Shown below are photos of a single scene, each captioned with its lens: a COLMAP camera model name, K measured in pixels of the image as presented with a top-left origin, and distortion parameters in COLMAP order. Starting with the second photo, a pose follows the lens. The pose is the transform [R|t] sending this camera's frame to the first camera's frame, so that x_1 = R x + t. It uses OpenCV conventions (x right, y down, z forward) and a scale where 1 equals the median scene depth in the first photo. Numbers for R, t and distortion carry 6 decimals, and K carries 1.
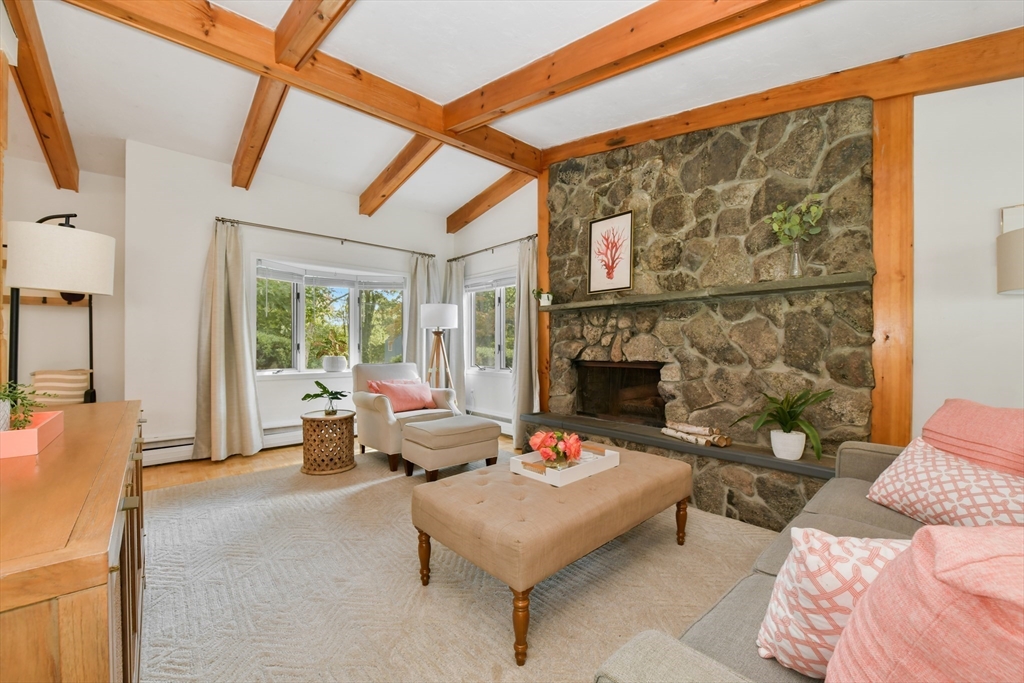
lens RADIAL K [[416.1, 0, 511.8], [0, 416.1, 348.7], [0, 0, 1]] dist [-0.009066, -0.000592]
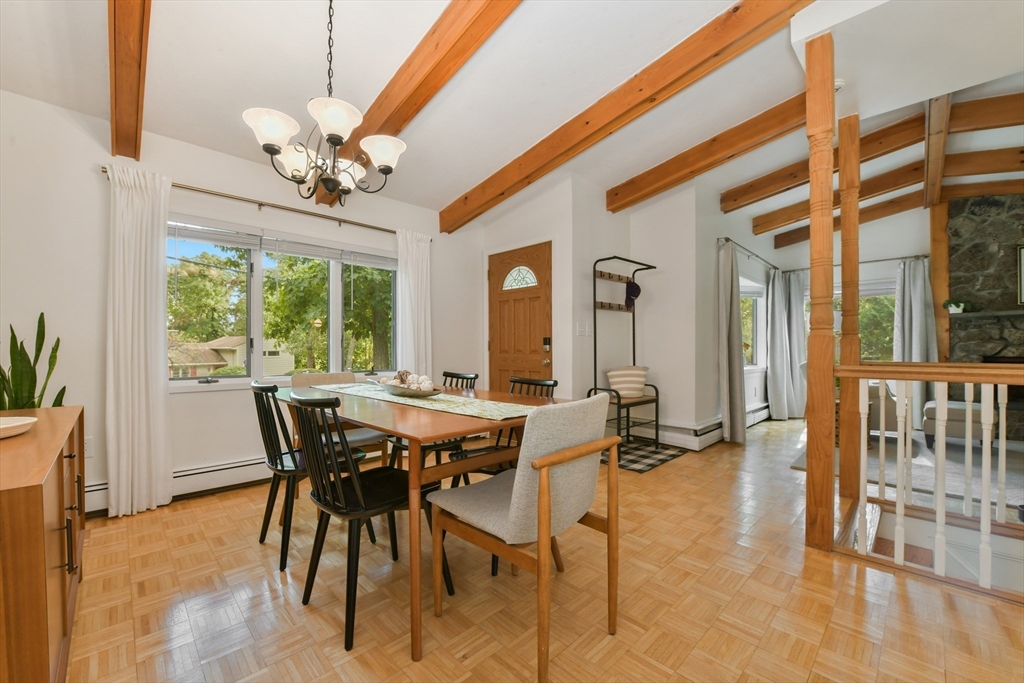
lens RADIAL K [[416.1, 0, 515.8], [0, 416.1, 349.5], [0, 0, 1]] dist [-0.009066, -0.000592]
pose [[0.998983, -0.006744, 0.044577, -1.372079], [0.006682, 0.999976, 0.001547, -0.006001], [-0.044586, -0.001248, 0.999005, -0.175831]]
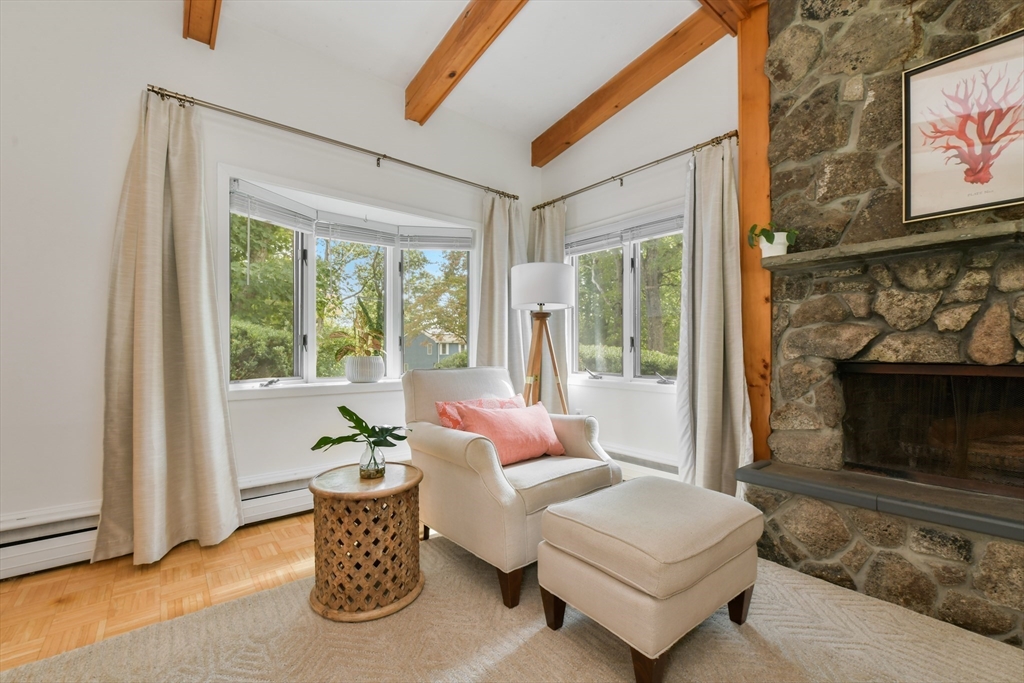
lens RADIAL K [[434.8, 0, 512.3], [0, 434.8, 352.4], [0, 0, 1]] dist [-0.015066, 0.001044]
pose [[0.999511, -0.001124, -0.031257, -0.245153], [0.001132, 0.999999, 0.000220, 0.016520], [0.031257, -0.000256, 0.999511, 0.482290]]
